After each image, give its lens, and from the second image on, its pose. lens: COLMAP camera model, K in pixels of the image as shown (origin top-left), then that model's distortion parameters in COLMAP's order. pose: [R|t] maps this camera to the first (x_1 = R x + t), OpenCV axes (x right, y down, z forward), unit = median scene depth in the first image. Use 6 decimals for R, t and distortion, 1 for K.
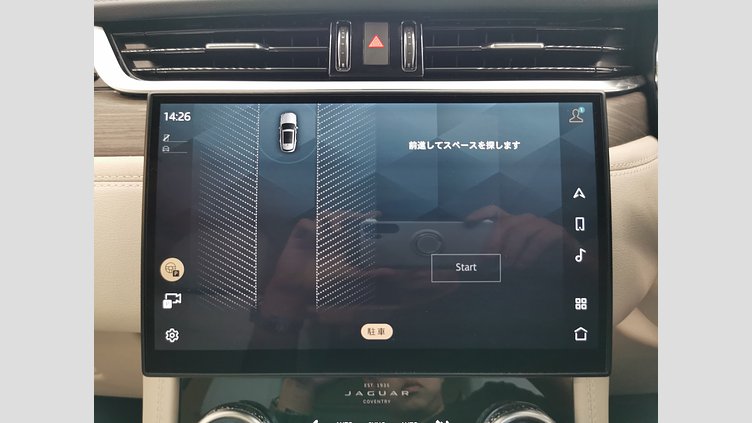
lens RADIAL K [[444.8, 0, 375.8], [0, 444.8, 214.3], [0, 0, 1]] dist [-0.006135, -0.004381]
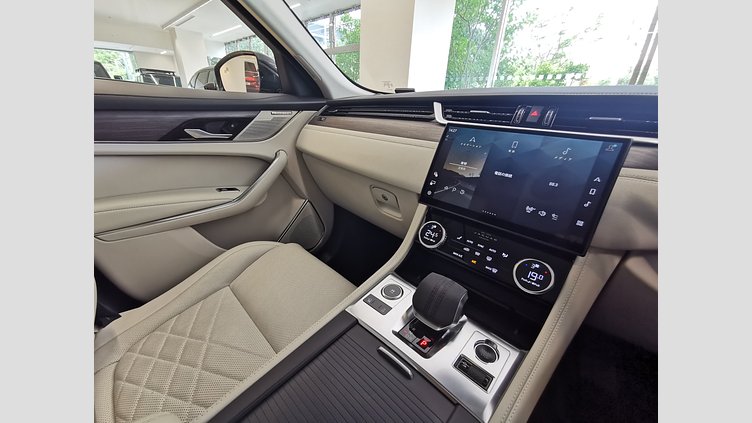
lens RADIAL K [[257.3, 0, 375.6], [0, 257.3, 208.4], [0, 0, 1]] dist [0.007148, 0.000313]
pose [[0.727154, 0.291108, -0.621694, 0.429854], [-0.313662, 0.946463, 0.076310, 0.312392], [0.610625, 0.139513, 0.779534, -0.658930]]
